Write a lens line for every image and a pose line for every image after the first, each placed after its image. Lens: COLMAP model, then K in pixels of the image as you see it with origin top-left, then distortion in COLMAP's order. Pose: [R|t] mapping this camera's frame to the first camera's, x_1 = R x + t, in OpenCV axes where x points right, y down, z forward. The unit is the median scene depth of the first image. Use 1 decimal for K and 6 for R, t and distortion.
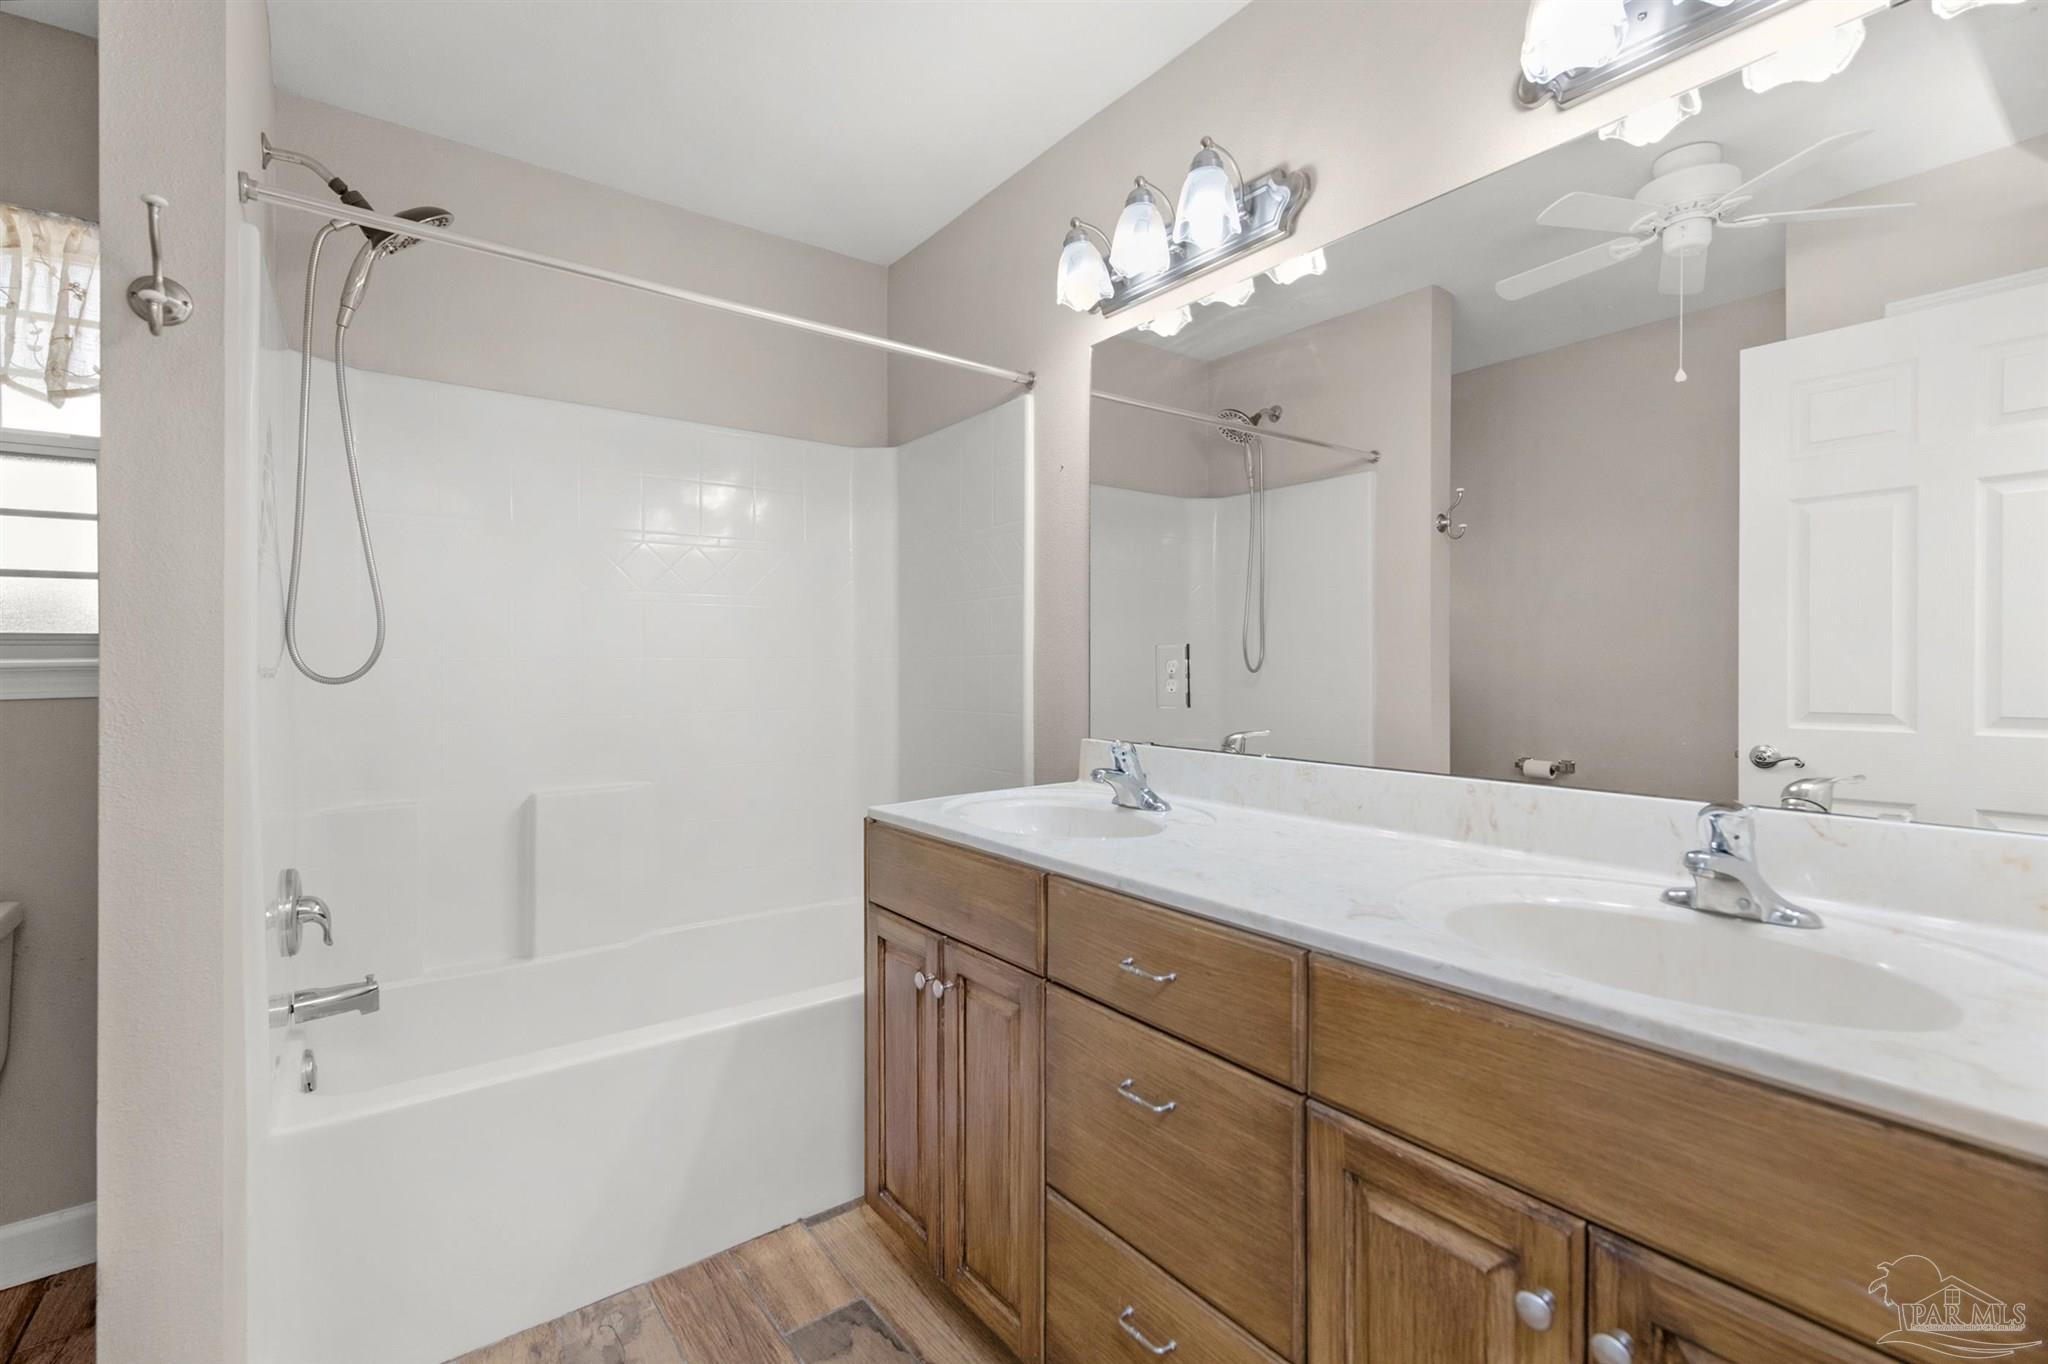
lens RADIAL K [[880.2, 0, 1073.1], [0, 880.2, 682.0], [0, 0, 1]] dist [0.001430, -0.002947]
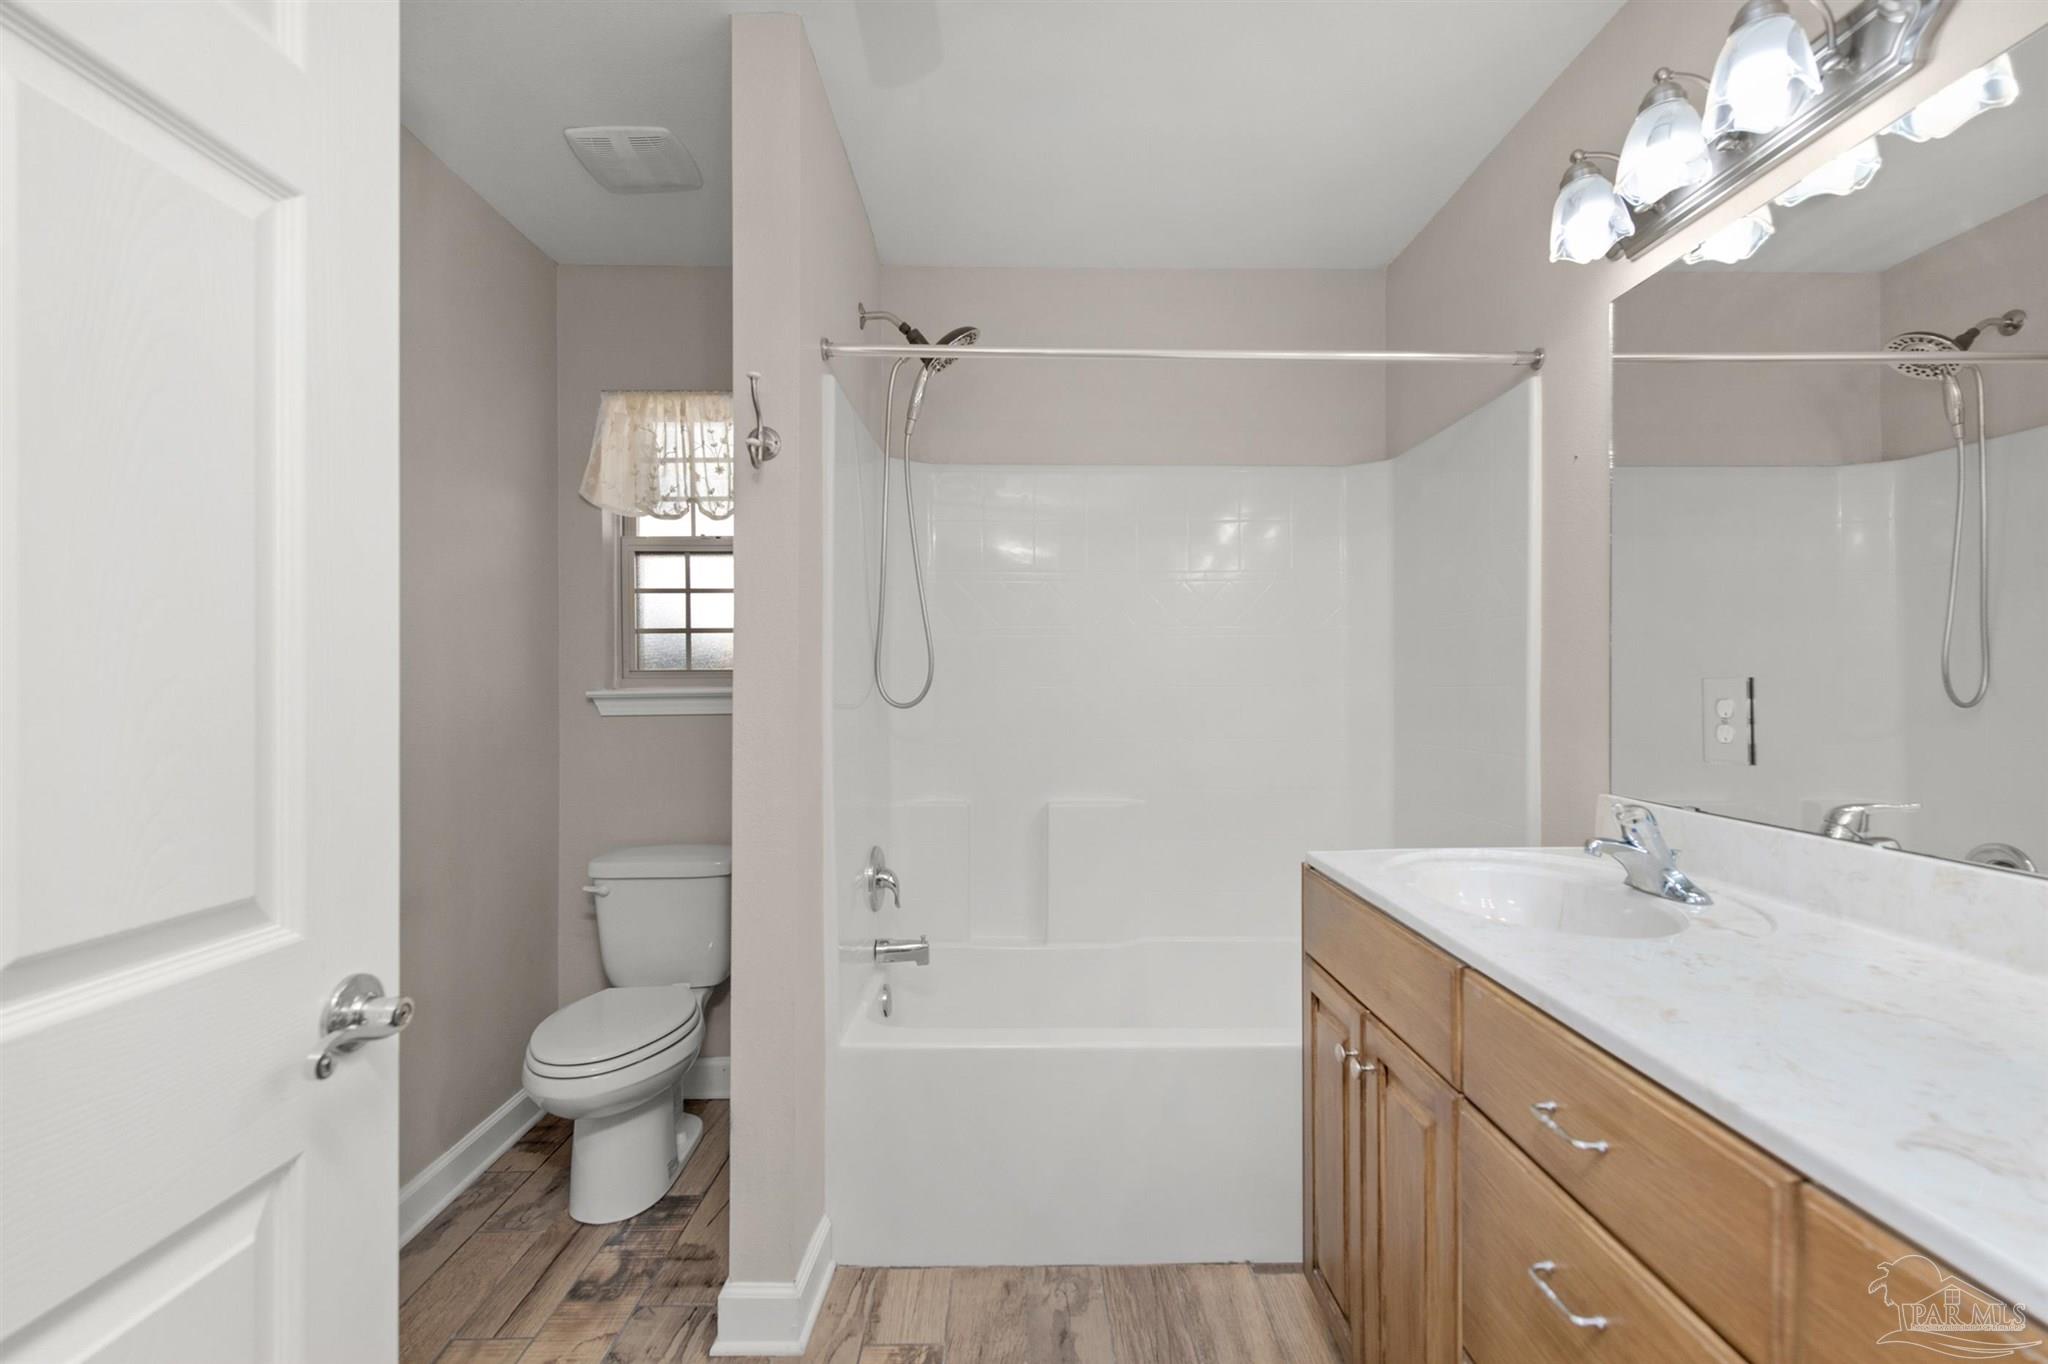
lens RADIAL K [[880.2, 0, 1073.1], [0, 880.2, 682.0], [0, 0, 1]] dist [0.001430, -0.002947]
pose [[0.799997, 0.008116, -0.599949, 0.128238], [-0.018844, 0.999755, -0.011603, -0.022539], [0.599708, 0.020588, 0.799954, 0.093130]]
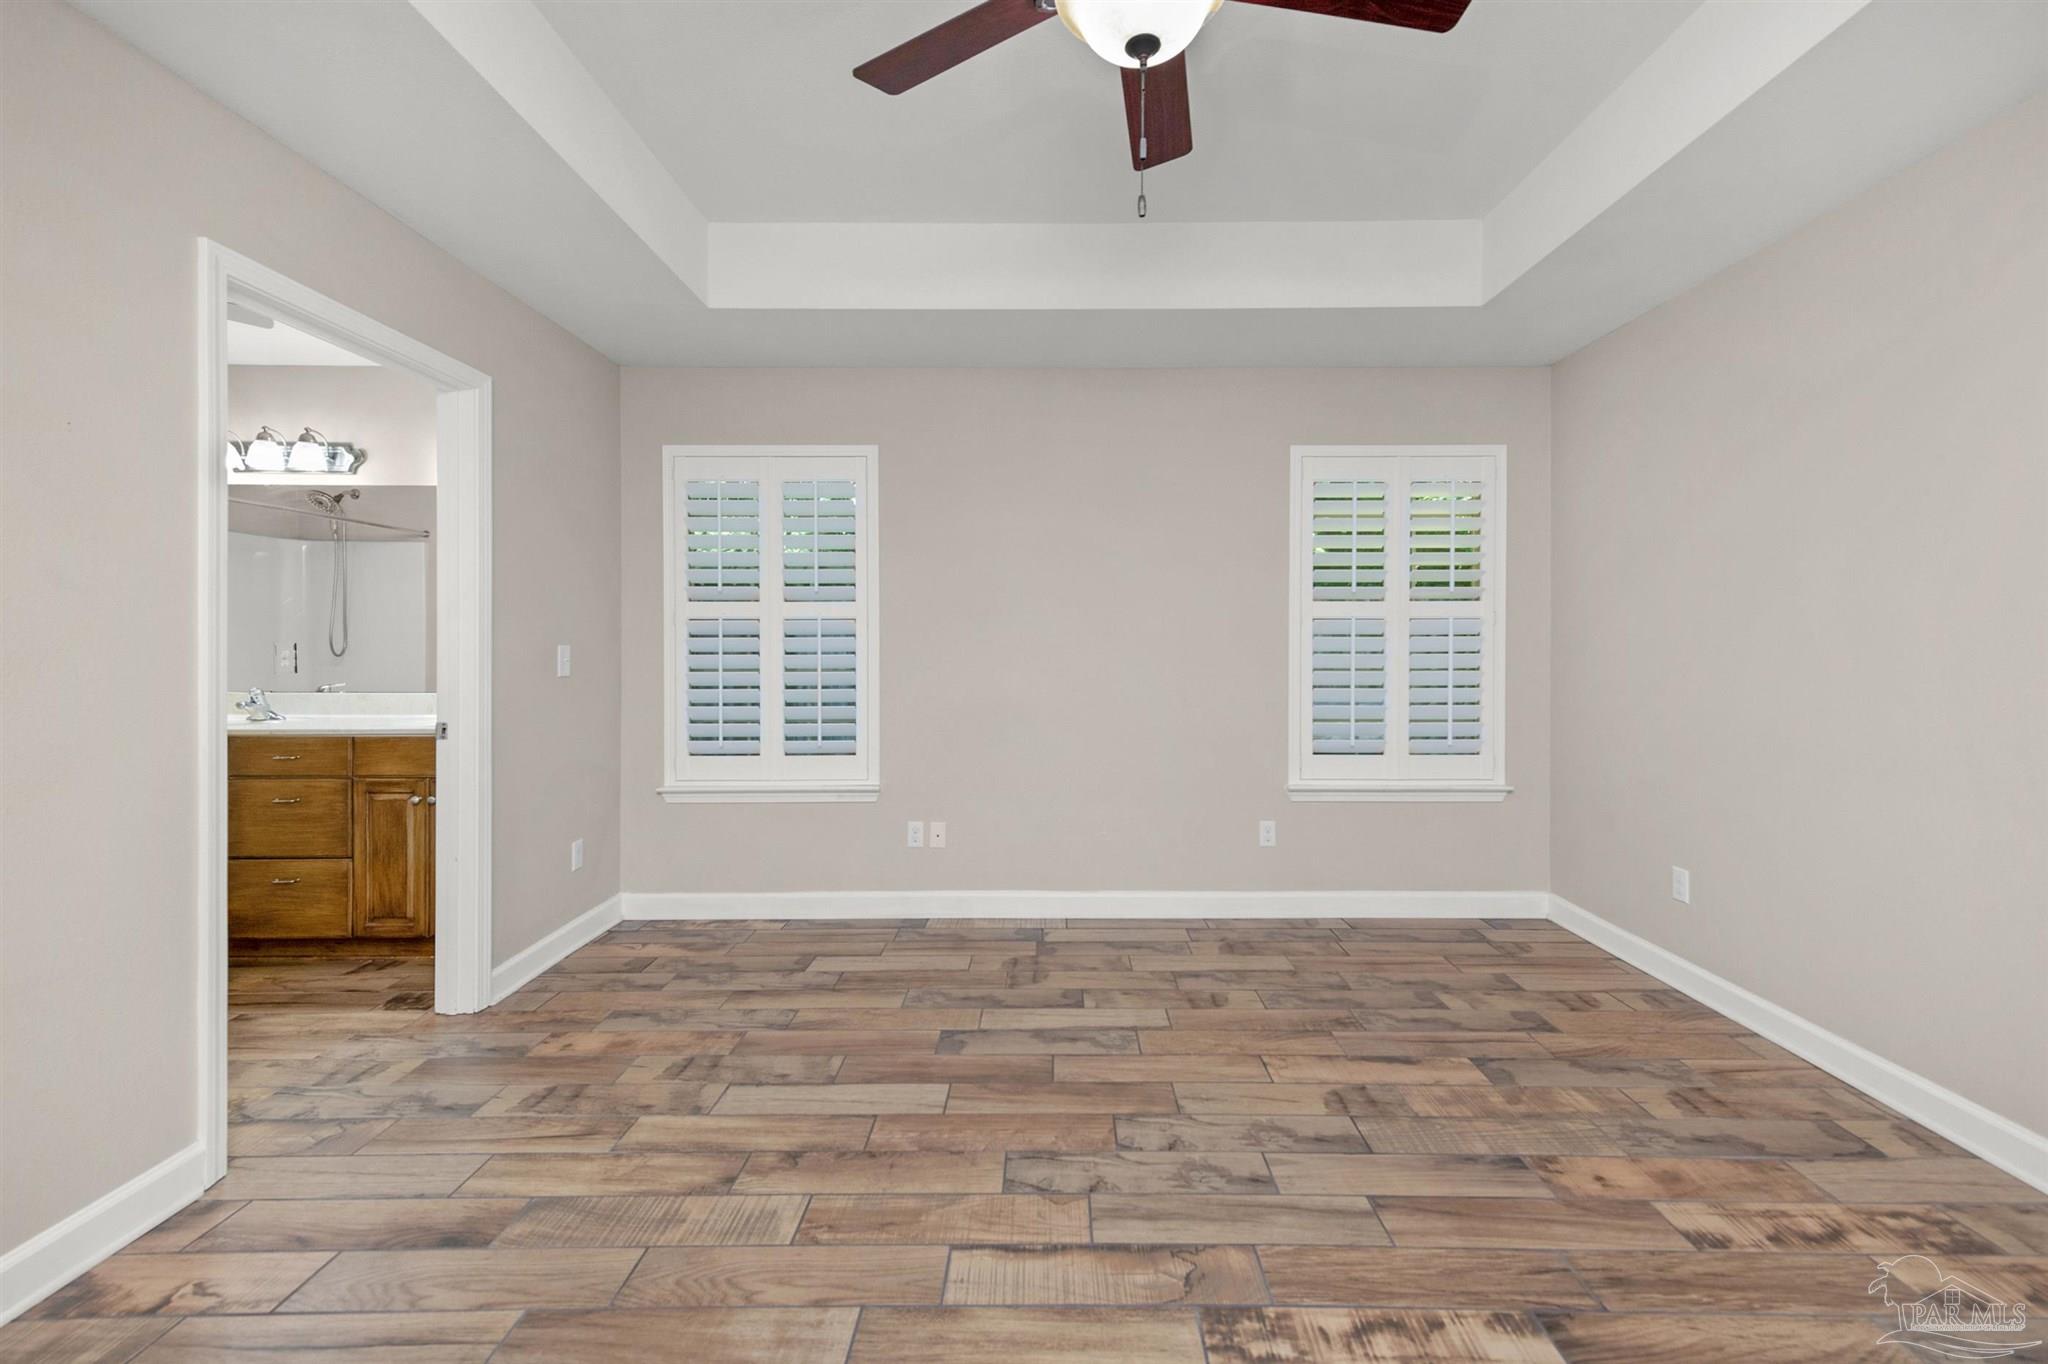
lens RADIAL K [[856.5, 0, 1051.2], [0, 856.5, 645.4], [0, 0, 1]] dist [0.012269, -0.000308]
pose [[0.632162, 0.003579, 0.774828, -0.359259], [0.016258, 0.999708, -0.017881, 0.031937], [-0.774665, 0.023901, 0.631920, -1.867164]]
